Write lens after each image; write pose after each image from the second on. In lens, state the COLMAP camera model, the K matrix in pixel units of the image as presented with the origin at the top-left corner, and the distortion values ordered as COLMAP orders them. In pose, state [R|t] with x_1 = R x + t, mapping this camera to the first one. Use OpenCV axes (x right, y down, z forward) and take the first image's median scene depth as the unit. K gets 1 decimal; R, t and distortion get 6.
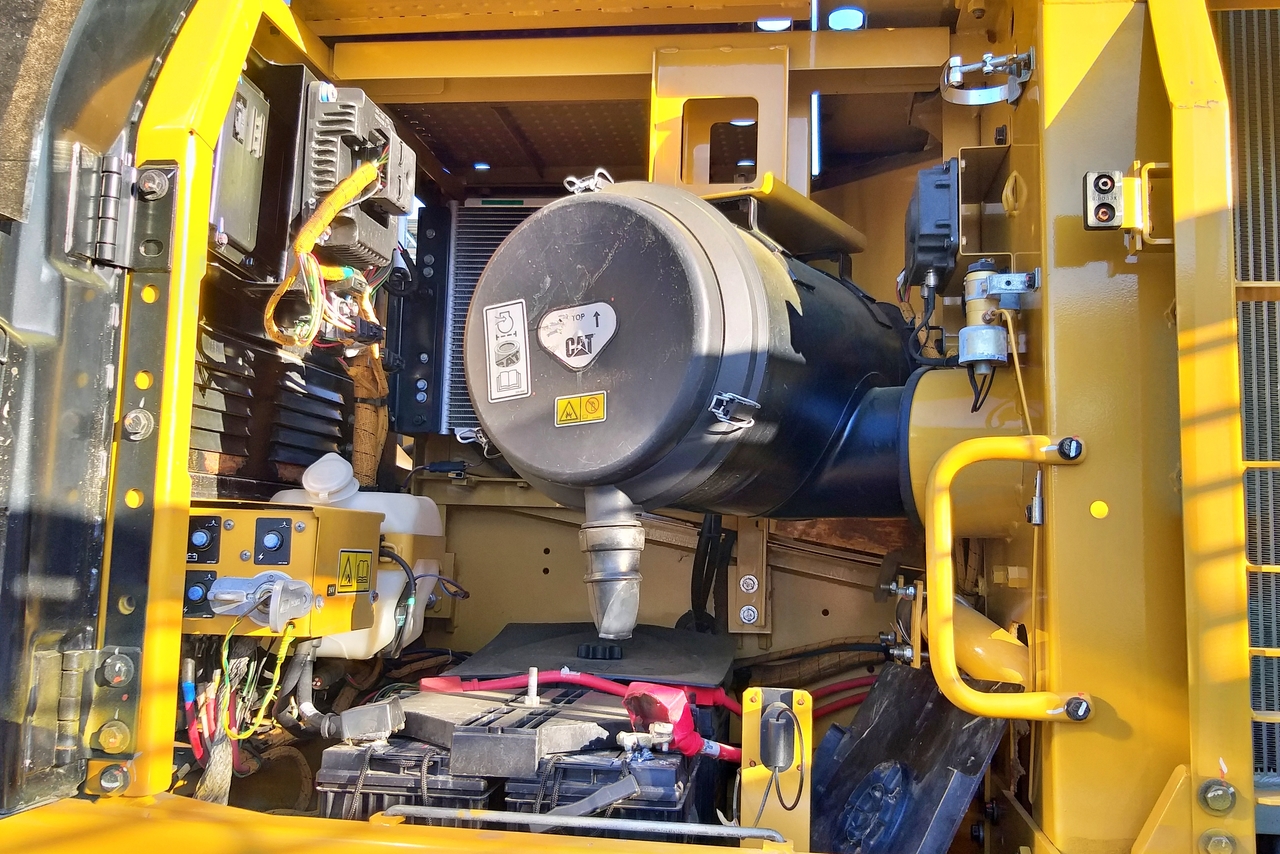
lens RADIAL K [[1185.0, 0, 639.2], [0, 1185.0, 418.0], [0, 0, 1]] dist [0.057668, -0.113489]
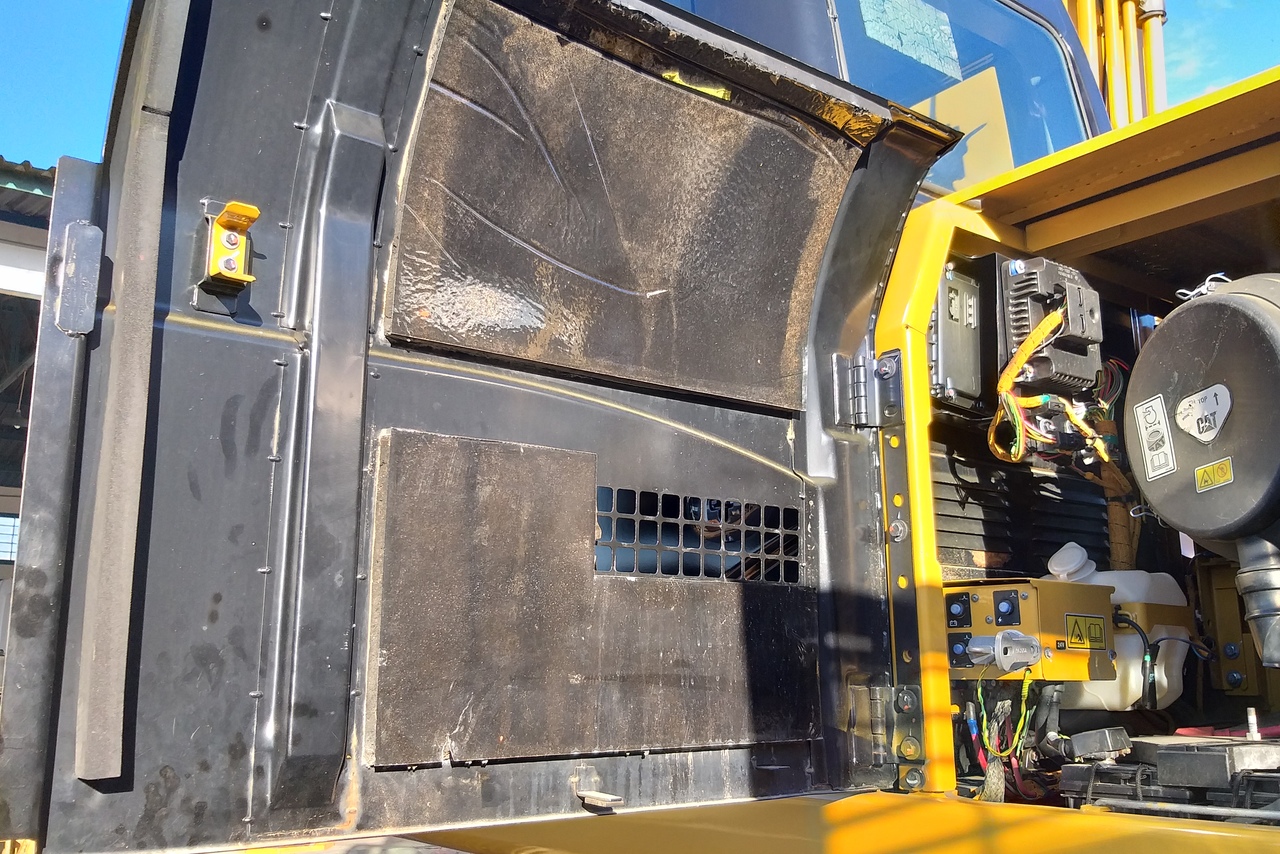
lens RADIAL K [[1185.0, 0, 639.2], [0, 1185.0, 418.0], [0, 0, 1]] dist [0.057668, -0.113489]
pose [[0.724211, -0.182390, -0.665020, 0.337310], [0.102164, 0.982123, -0.158103, 0.066515], [0.681968, 0.046559, 0.729899, -0.280385]]
